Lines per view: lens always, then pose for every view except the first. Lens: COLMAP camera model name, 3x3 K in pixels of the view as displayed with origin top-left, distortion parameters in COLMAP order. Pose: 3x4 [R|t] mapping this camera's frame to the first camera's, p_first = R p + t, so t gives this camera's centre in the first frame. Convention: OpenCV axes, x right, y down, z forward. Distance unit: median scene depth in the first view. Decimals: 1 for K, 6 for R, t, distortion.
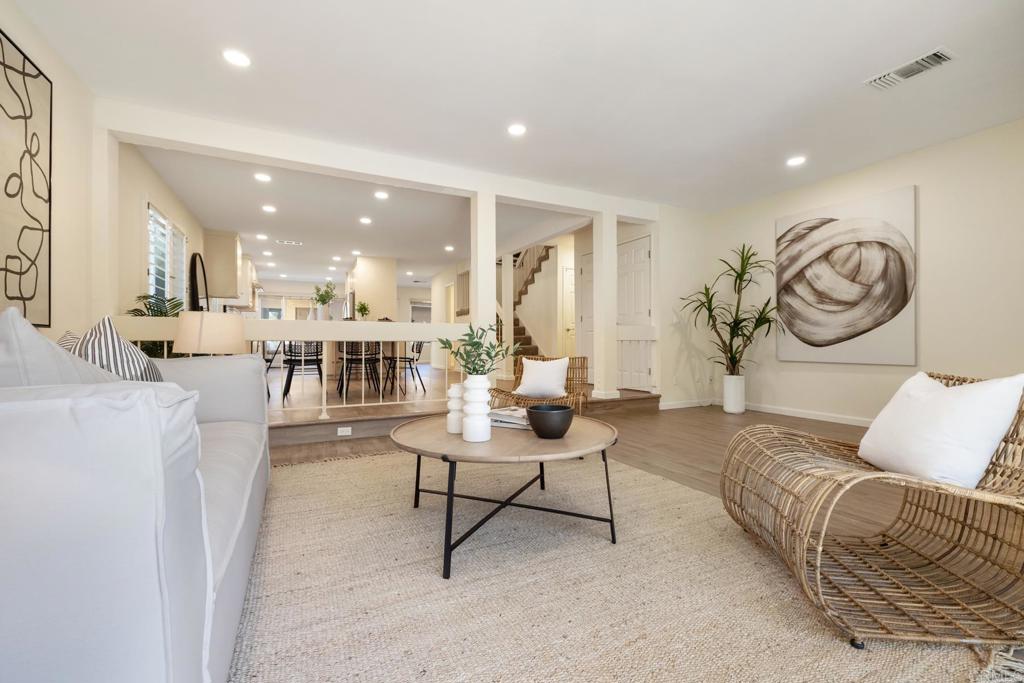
lens RADIAL K [[433.3, 0, 512.7], [0, 433.3, 341.0], [0, 0, 1]] dist [0.000083, 0.000023]
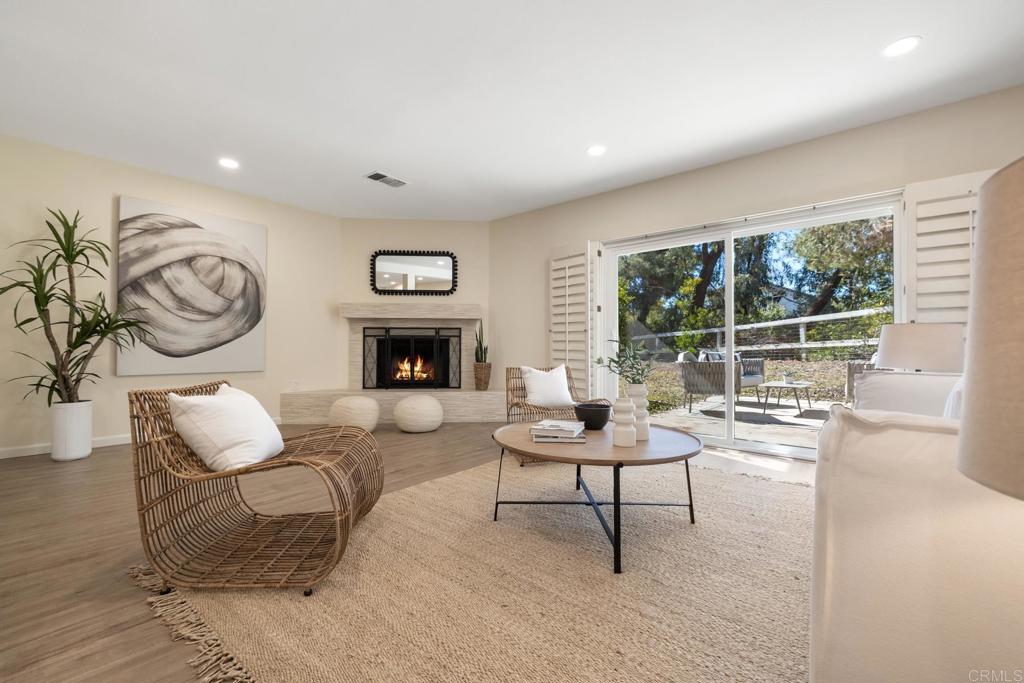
lens RADIAL K [[433.3, 0, 509.6], [0, 433.3, 341.8], [0, 0, 1]] dist [0.000083, 0.000023]
pose [[-0.392590, 0.016220, 0.919570, -0.426388], [-0.002636, 0.999821, -0.018761, -0.004196], [-0.919710, -0.009789, -0.392477, 0.736297]]
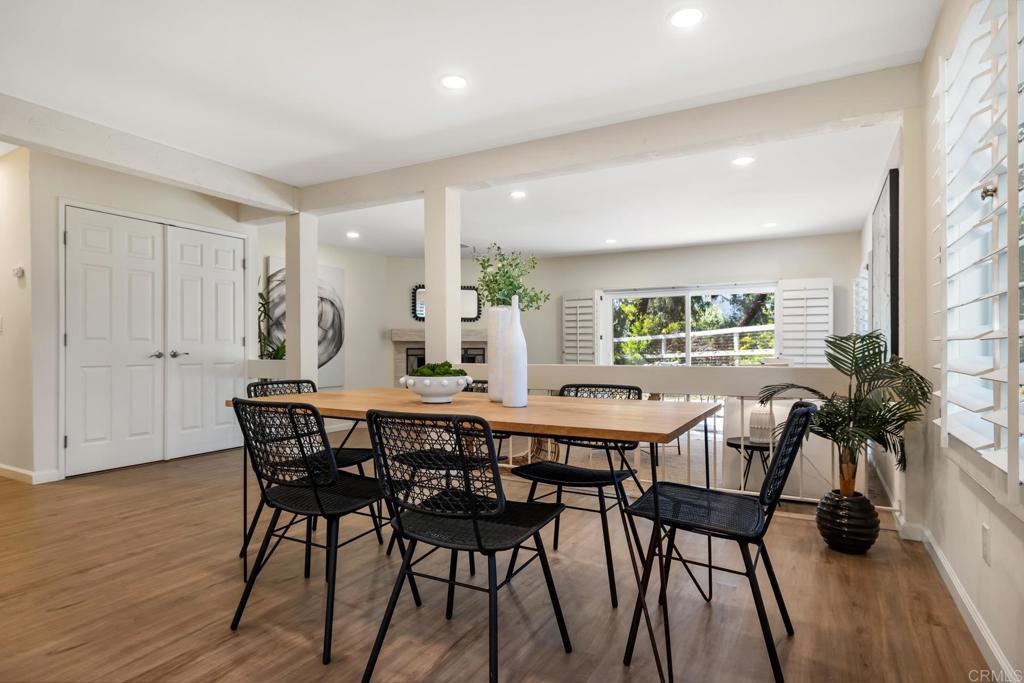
lens RADIAL K [[554.7, 0, 513.5], [0, 554.7, 344.4], [0, 0, 1]] dist [0.001610, 0.000065]
pose [[-0.571682, 0.010726, 0.820405, -0.914575], [0.003562, 0.999938, -0.010590, -0.059599], [-0.820467, -0.003132, -0.571685, 1.432391]]
